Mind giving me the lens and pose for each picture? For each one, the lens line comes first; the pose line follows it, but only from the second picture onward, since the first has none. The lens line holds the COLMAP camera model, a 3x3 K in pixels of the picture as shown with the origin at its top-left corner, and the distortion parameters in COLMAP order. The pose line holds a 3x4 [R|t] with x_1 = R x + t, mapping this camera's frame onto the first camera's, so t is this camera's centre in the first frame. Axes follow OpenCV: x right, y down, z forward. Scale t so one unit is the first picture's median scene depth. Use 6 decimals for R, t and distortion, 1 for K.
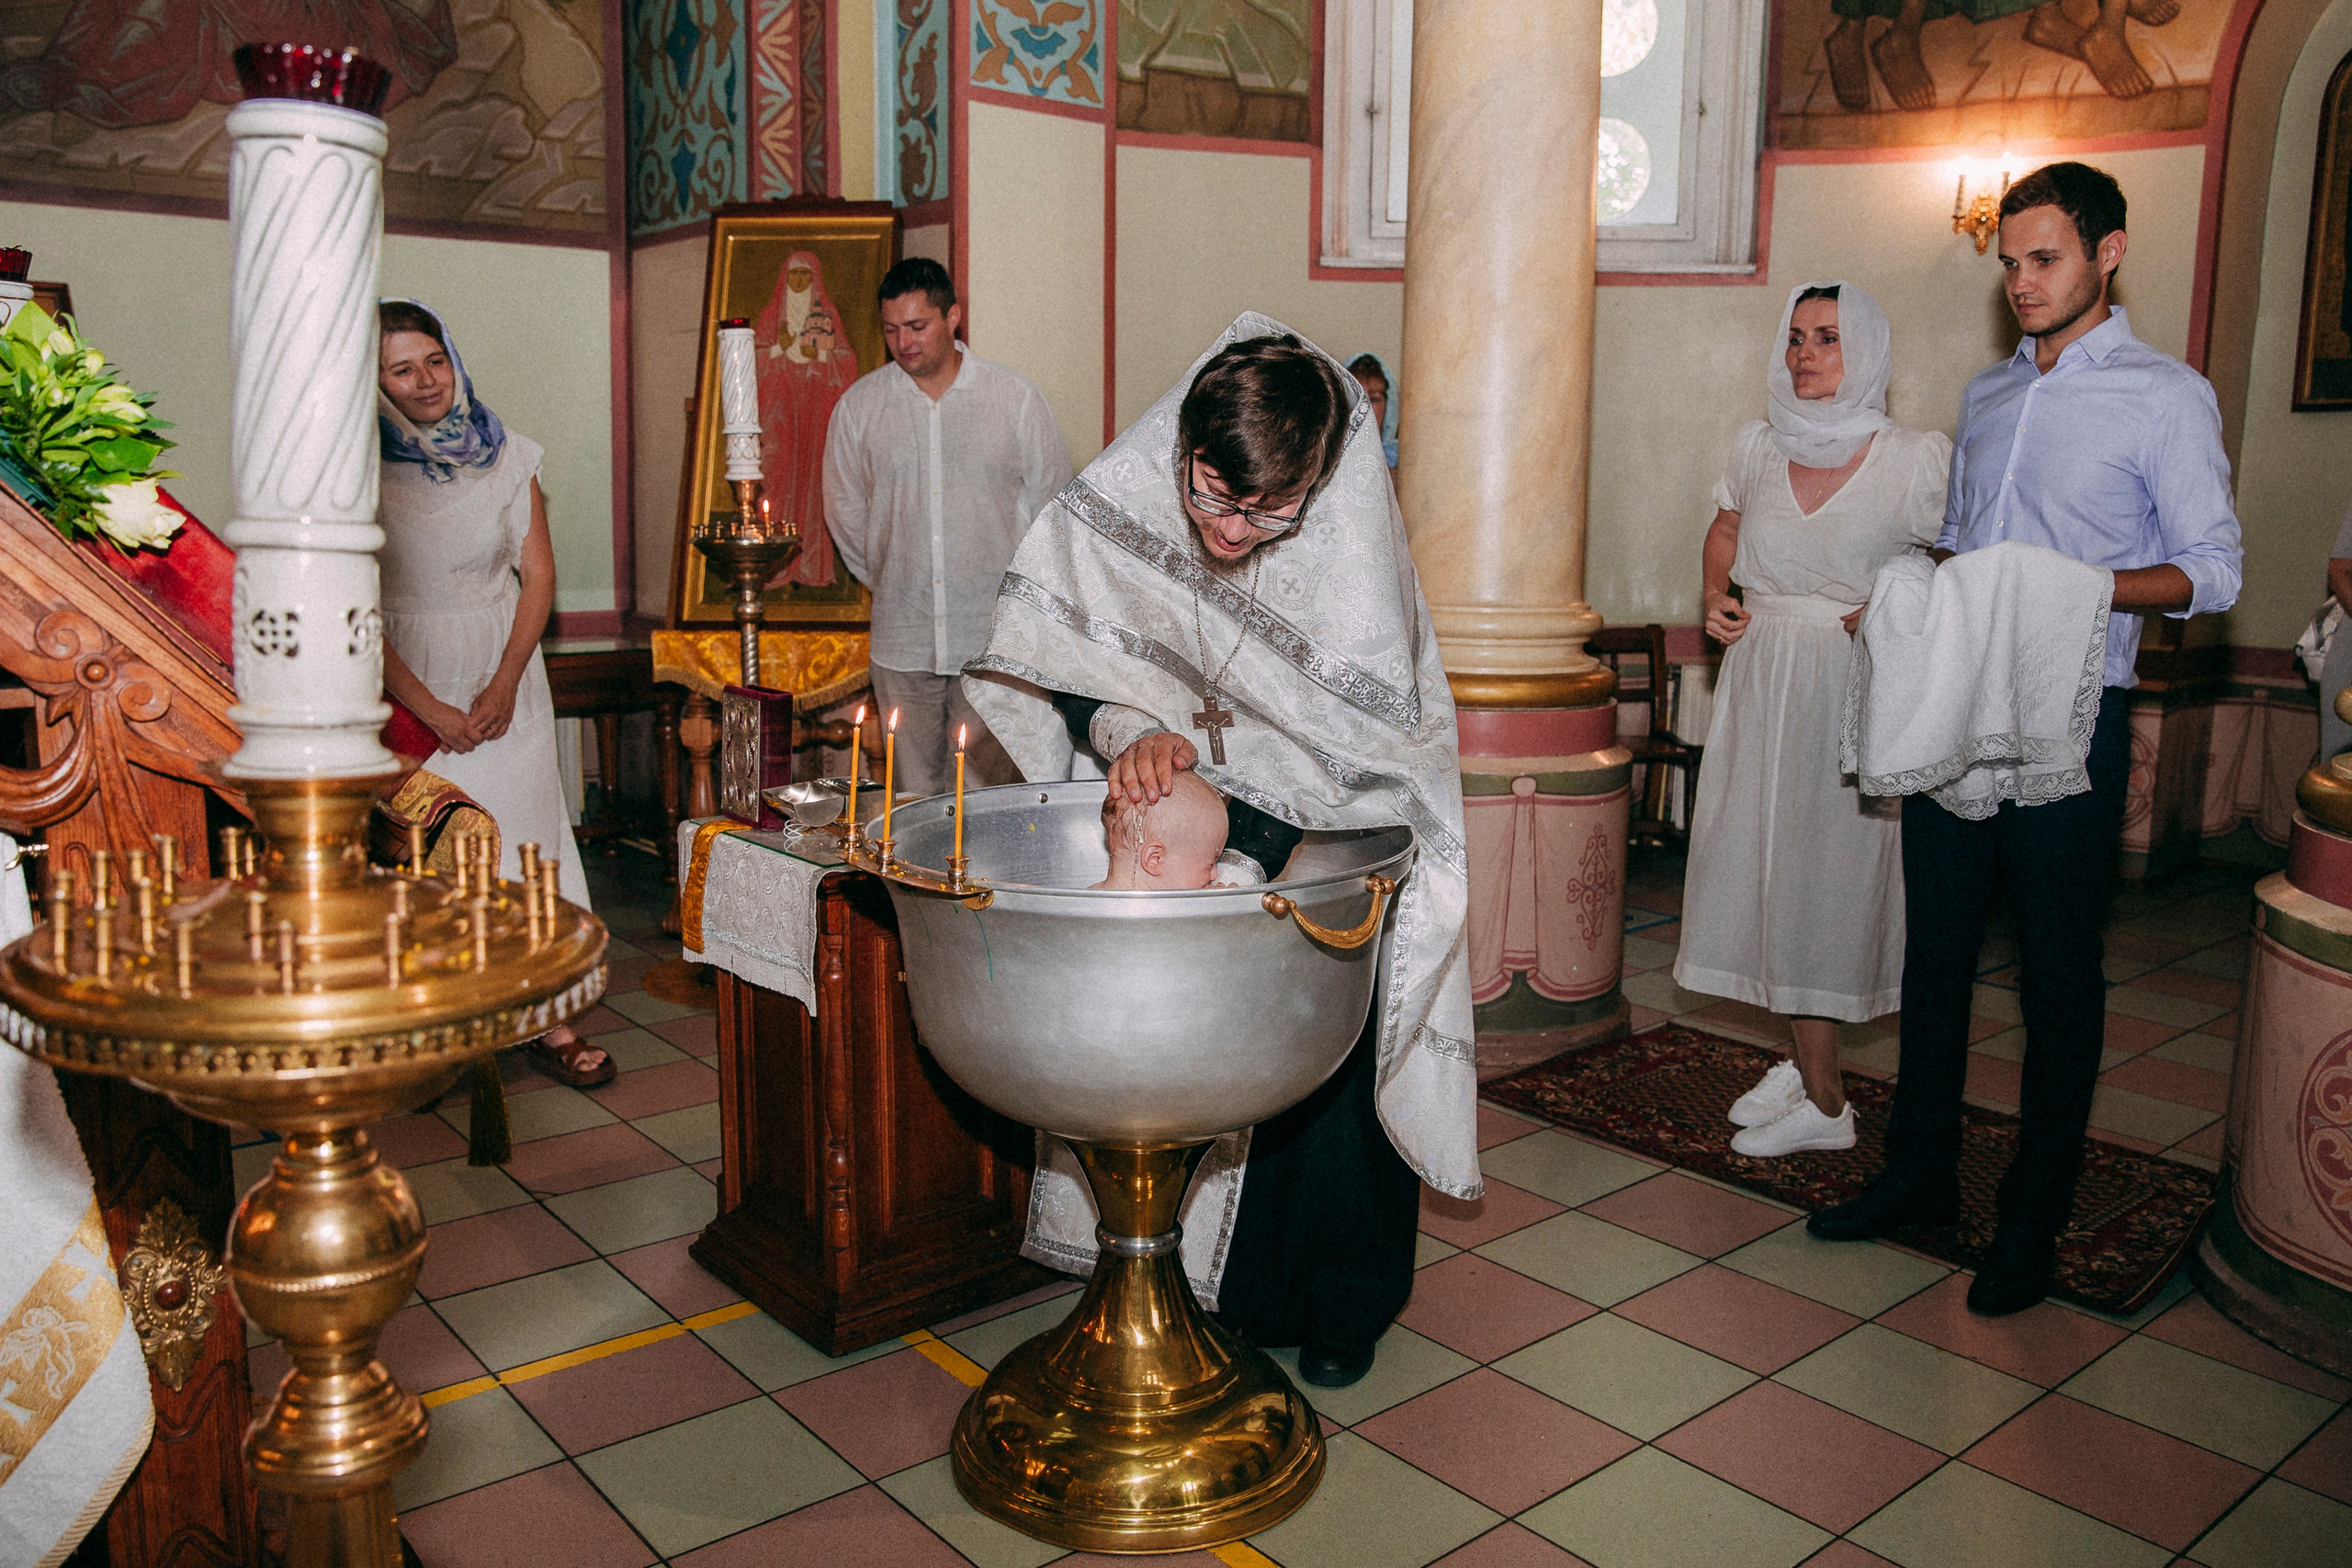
lens RADIAL K [[1850.1, 0, 1154.7], [0, 1850.1, 775.5], [0, 0, 1]] dist [-0.074115, 0.064395]
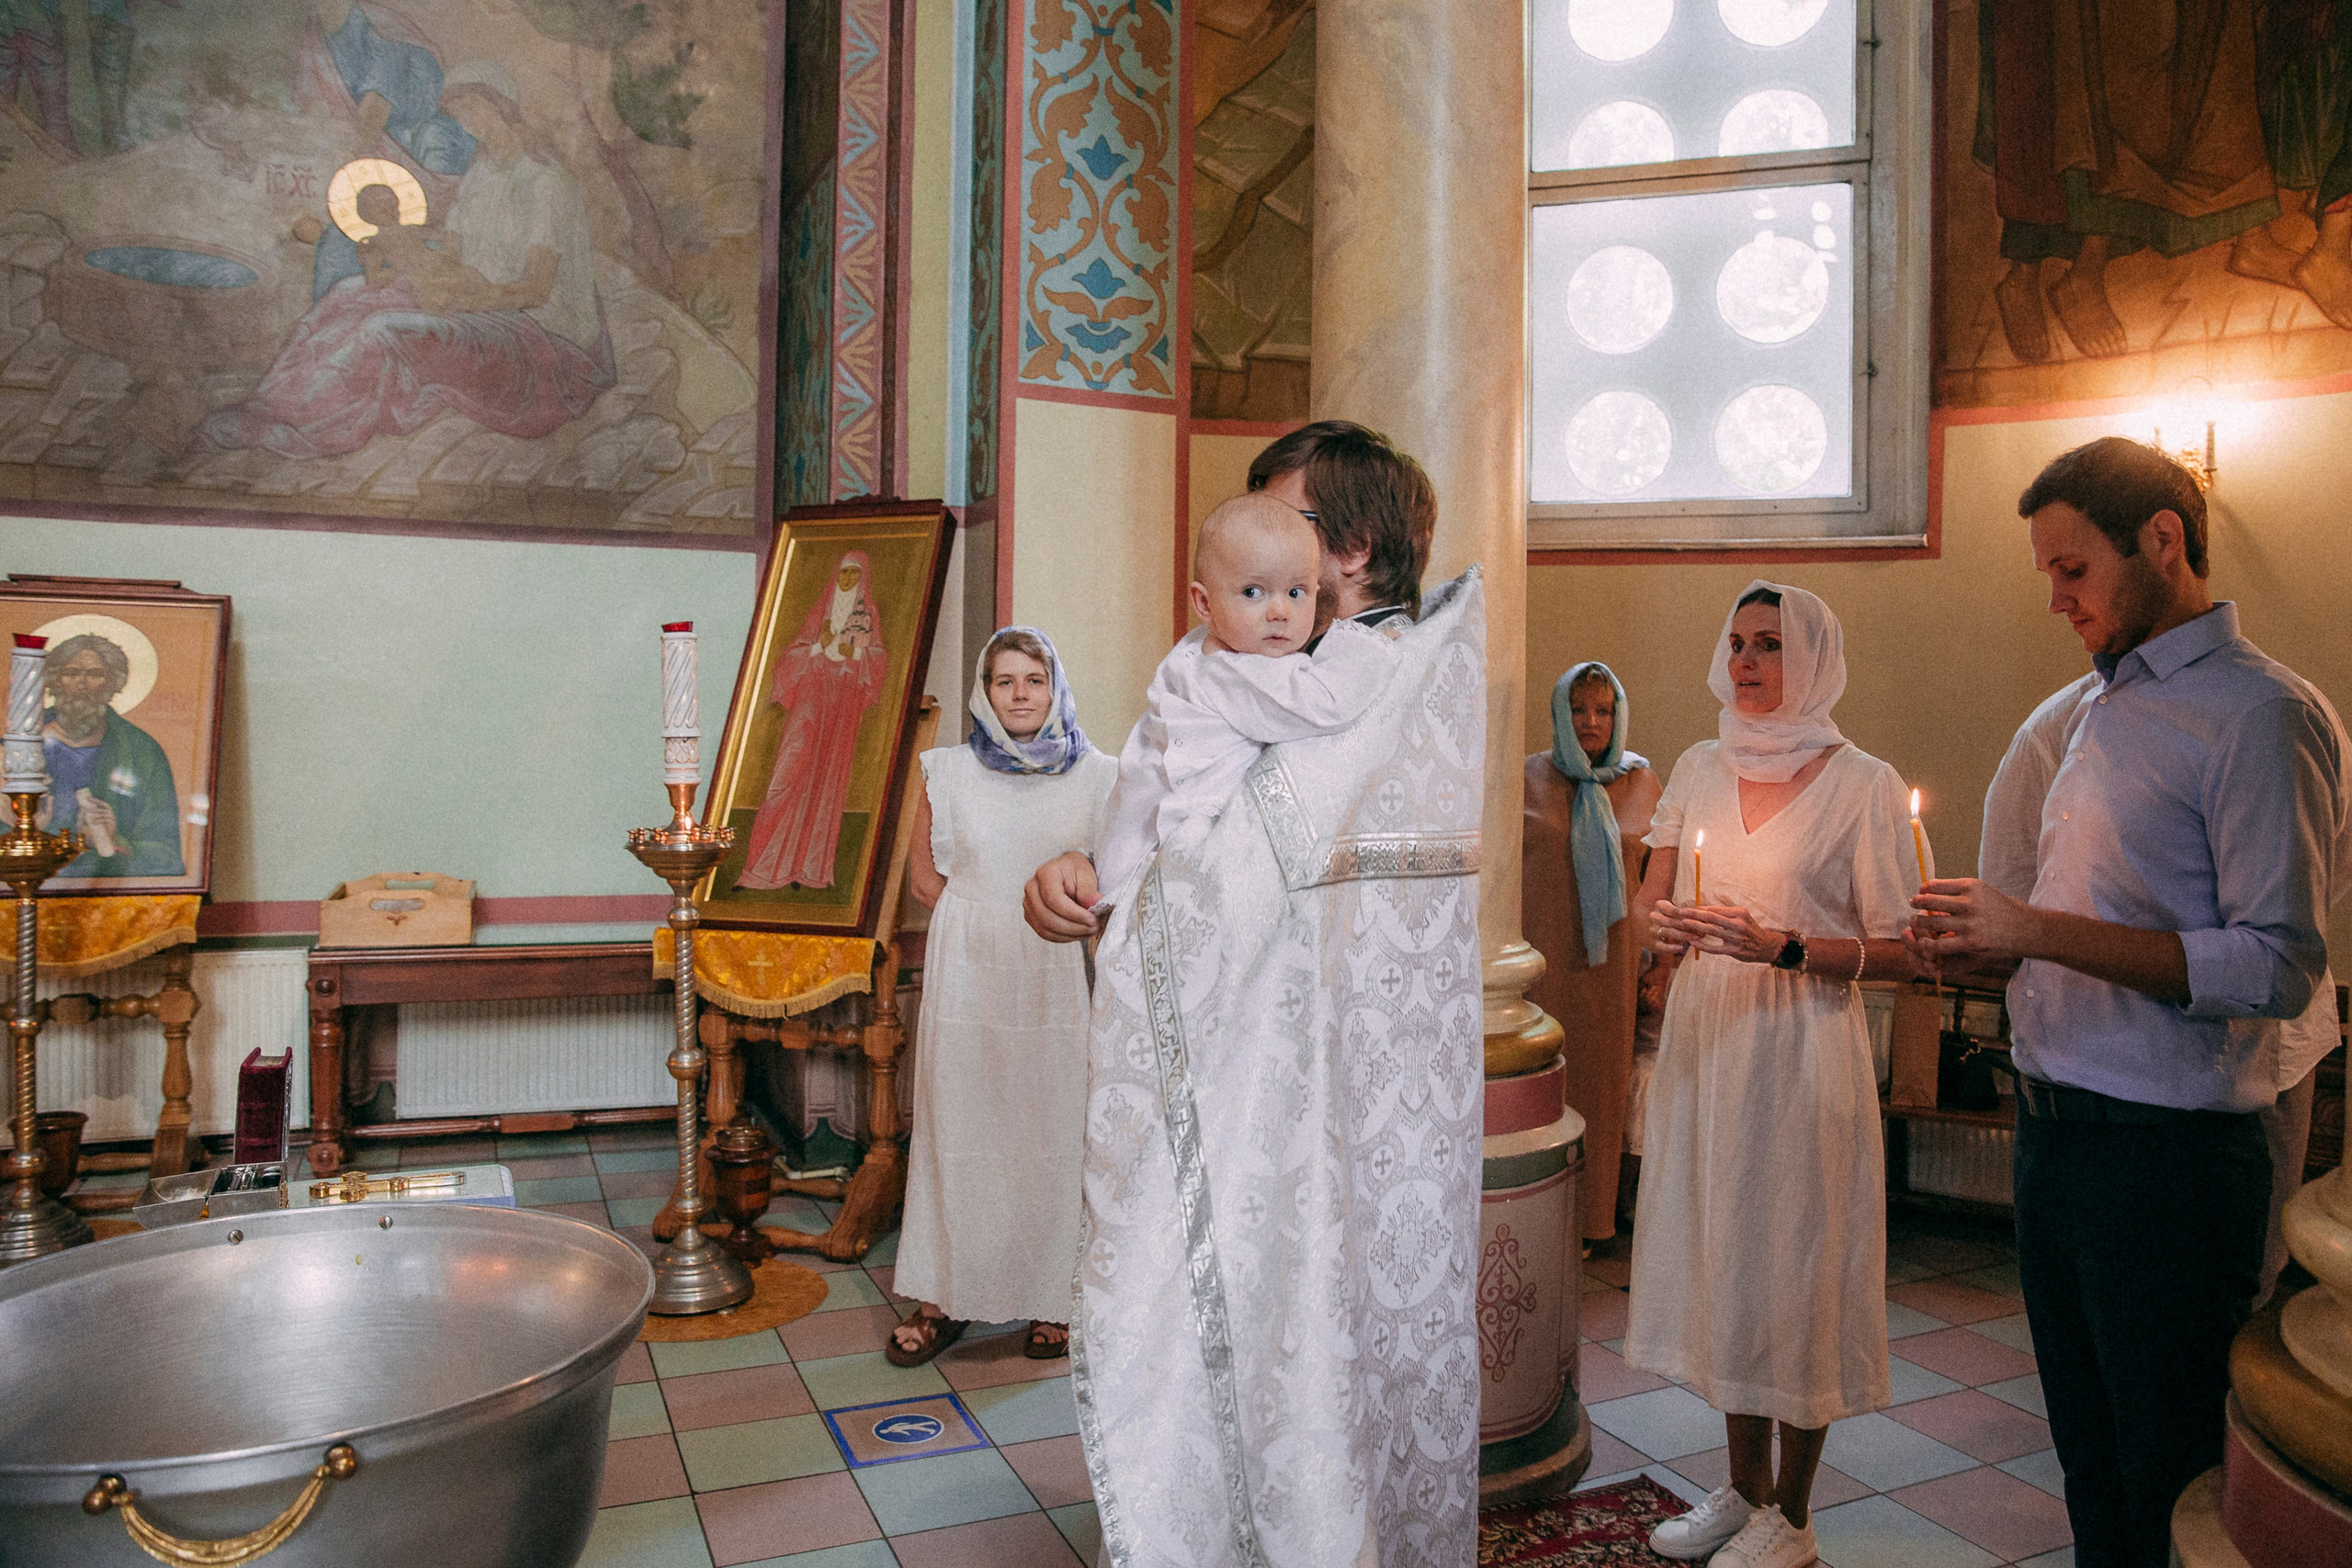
lens RADIAL K [[1683.6, 0, 1226.4], [0, 1683.6, 765.7], [0, 0, 1]] dist [-0.099584, 0.077733]
pose [[0.965568, 0.008306, -0.260018, 0.237402], [-0.045136, 0.989680, -0.135998, -0.051717], [0.256205, 0.143051, 0.955979, 0.186175]]
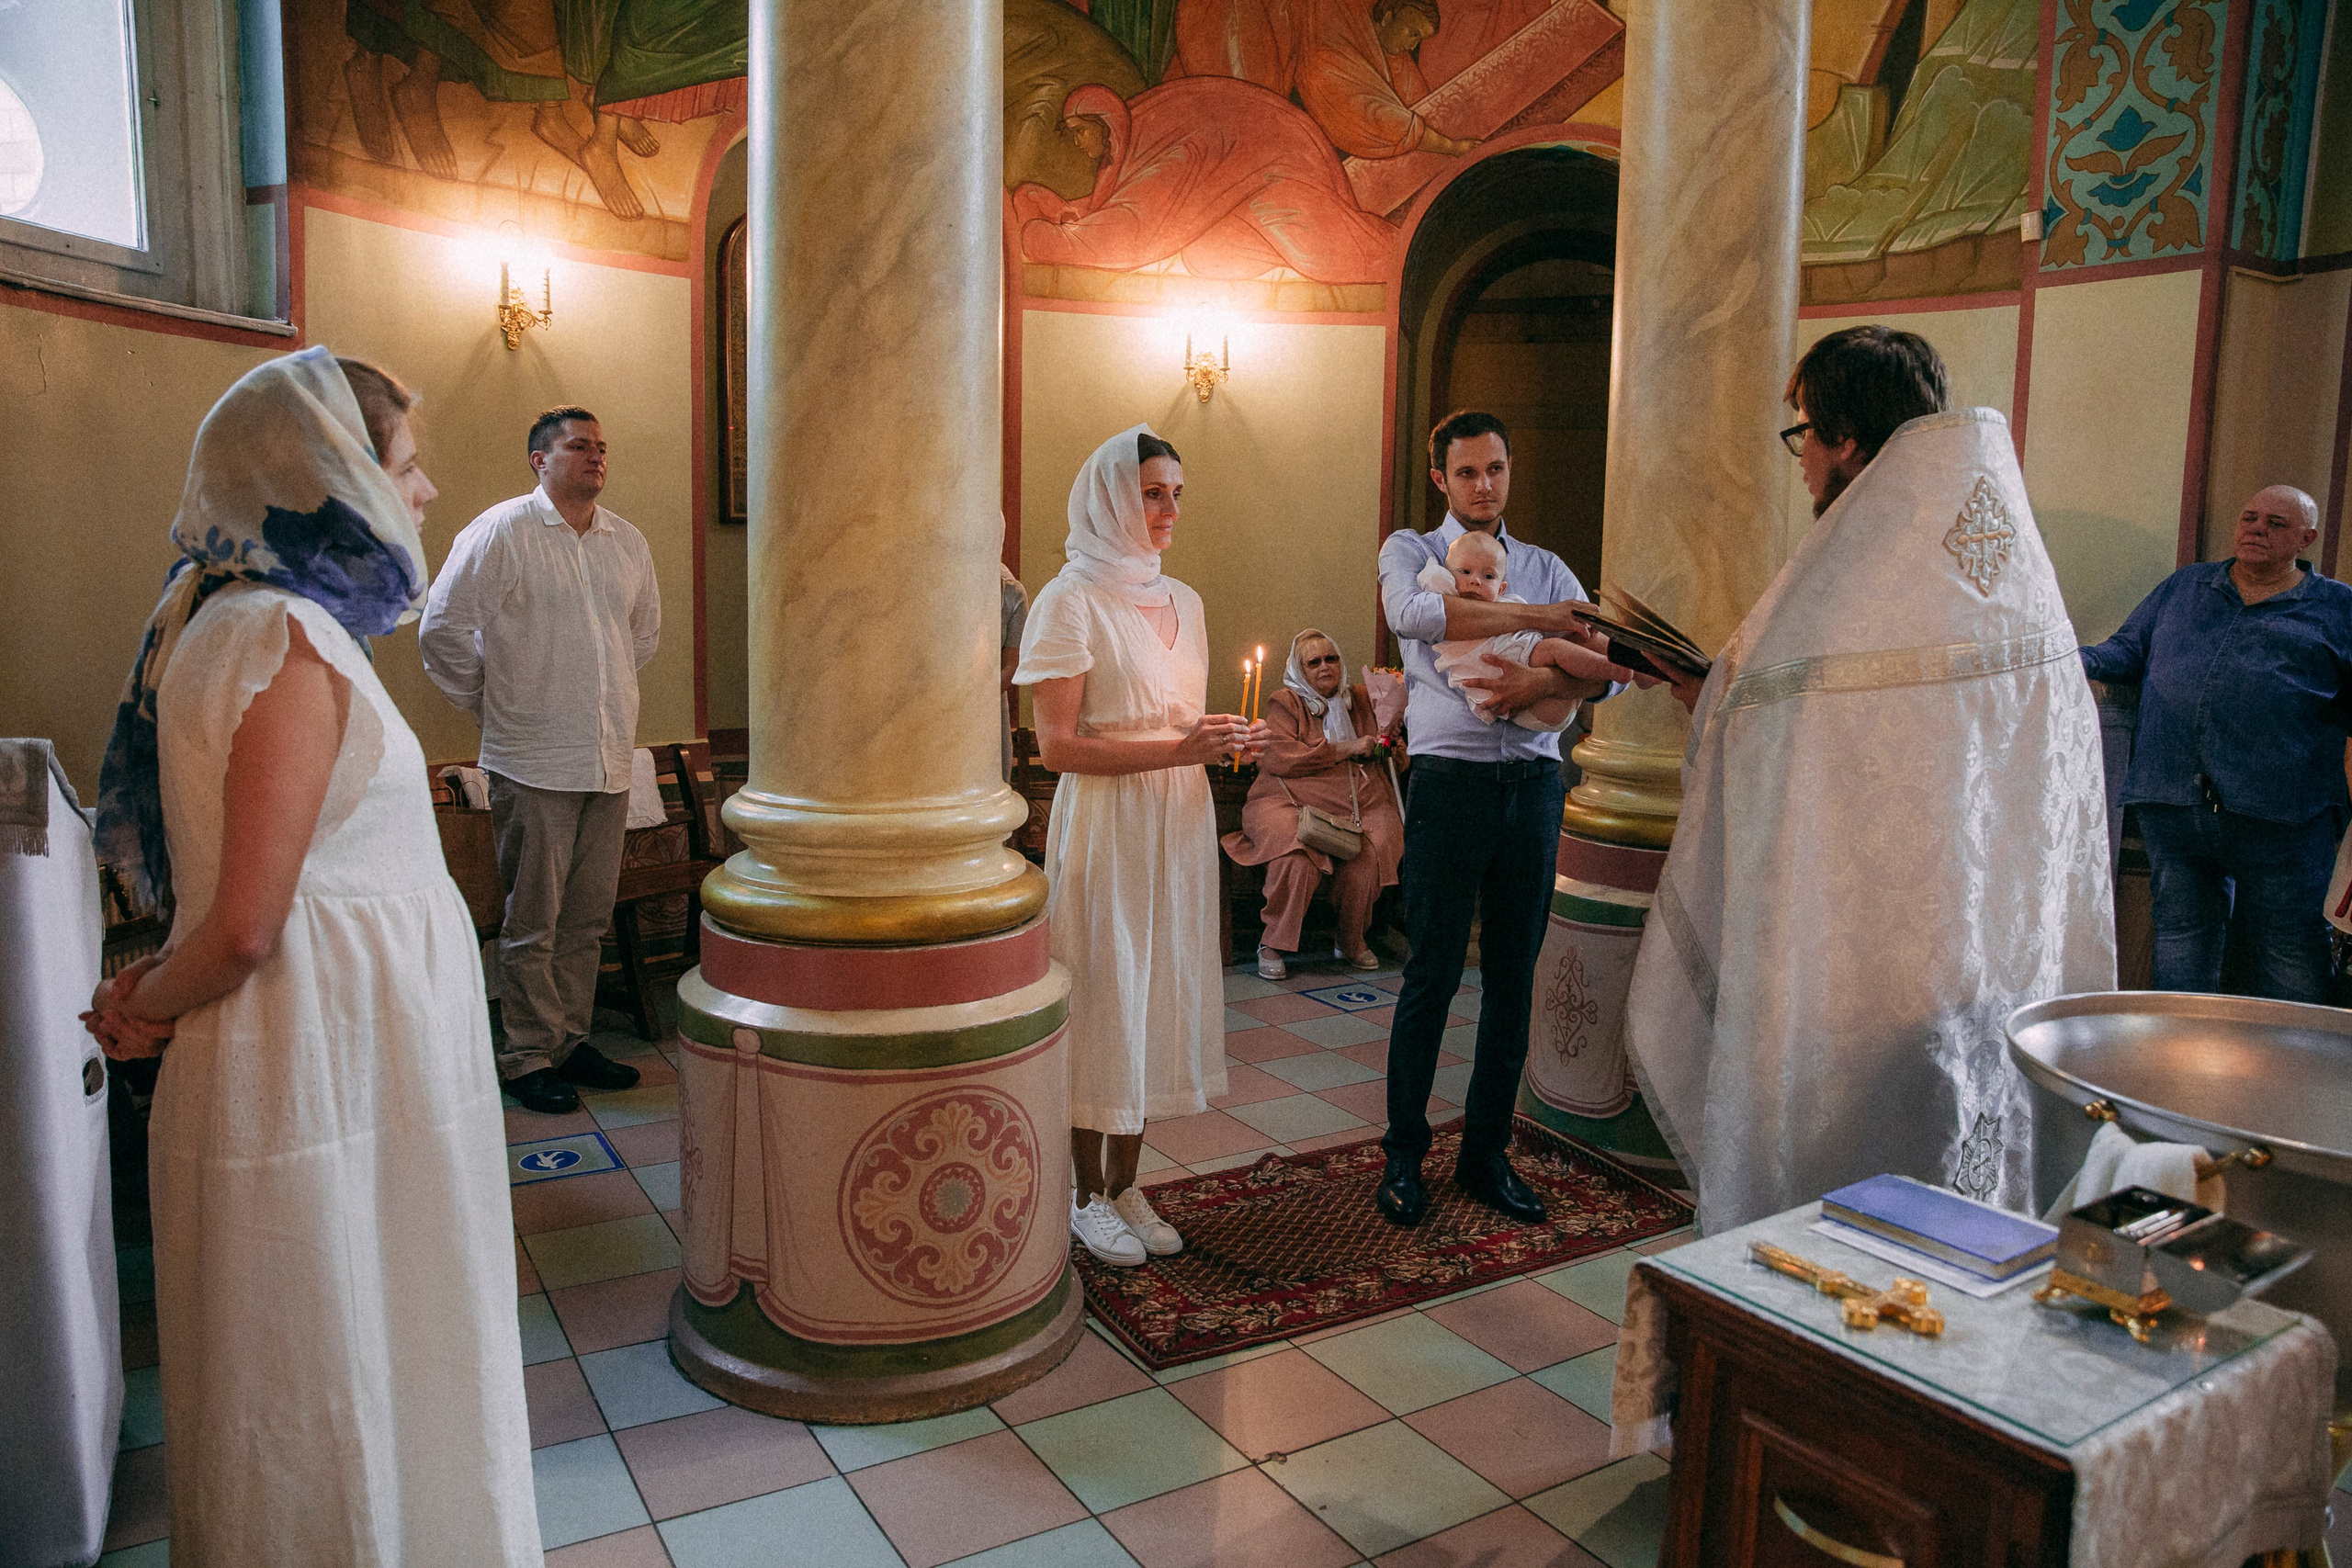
lens RADIAL K [[1683.6, 0, 1136.7], [0, 1683.6, 776.0], [0, 0, 1]] dist [-0.099584, 0.077733]
pose [[0.130969, -0.127304, 0.983179, -0.392622], [0.141084, 0.984021, 0.108619, -0.127999], [-0.981296, 0.124485, 0.146837, 0.634394]]
